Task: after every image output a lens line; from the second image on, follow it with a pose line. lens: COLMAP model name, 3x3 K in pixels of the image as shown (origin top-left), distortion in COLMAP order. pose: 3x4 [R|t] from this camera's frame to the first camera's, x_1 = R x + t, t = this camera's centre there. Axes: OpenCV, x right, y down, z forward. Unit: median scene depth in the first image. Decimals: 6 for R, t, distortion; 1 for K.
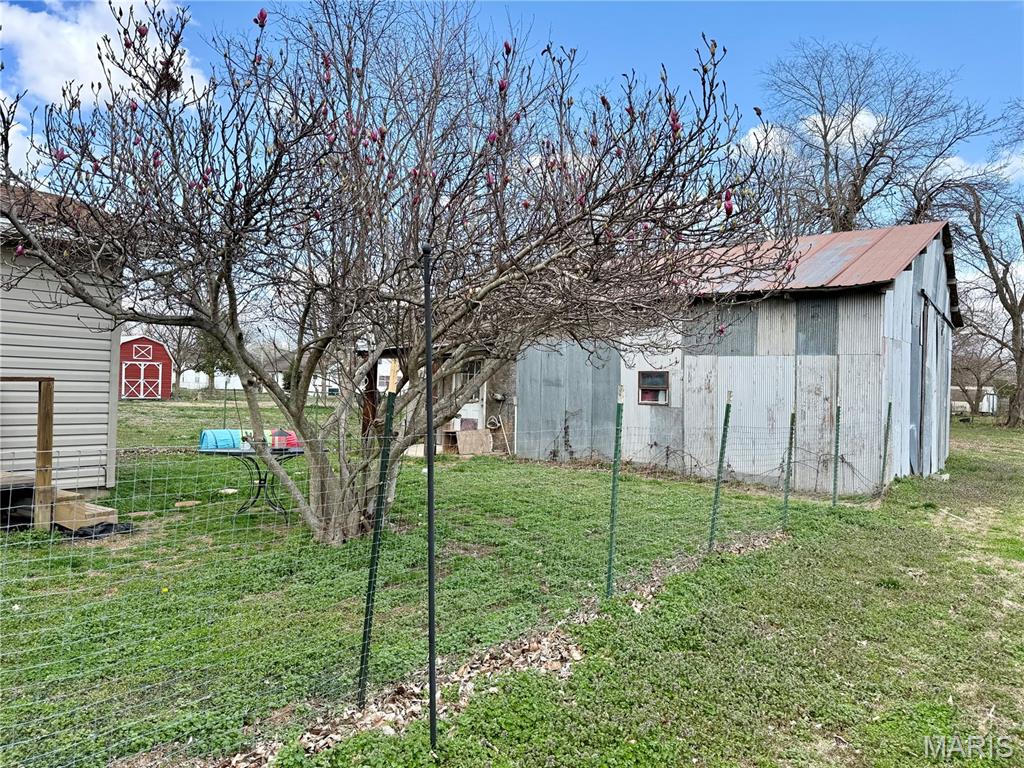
lens RADIAL K [[689.3, 0, 512.0], [0, 689.3, 384.0], [0, 0, 1]] dist [-0.003025, -0.033658]
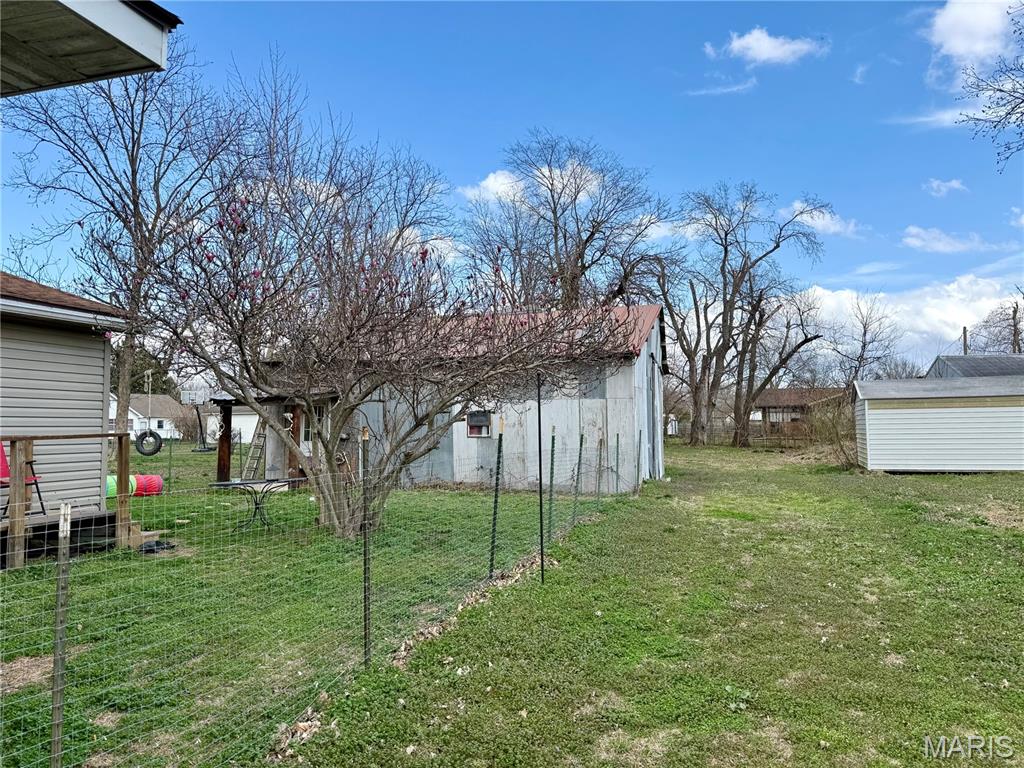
lens RADIAL K [[721.3, 0, 512.0], [0, 721.3, 384.0], [0, 0, 1]] dist [0.108825, -0.120209]
pose [[0.917988, -0.009258, 0.396501, -0.262175], [0.027885, 0.998760, -0.041241, -0.012335], [-0.395628, 0.048915, 0.917108, -0.275120]]
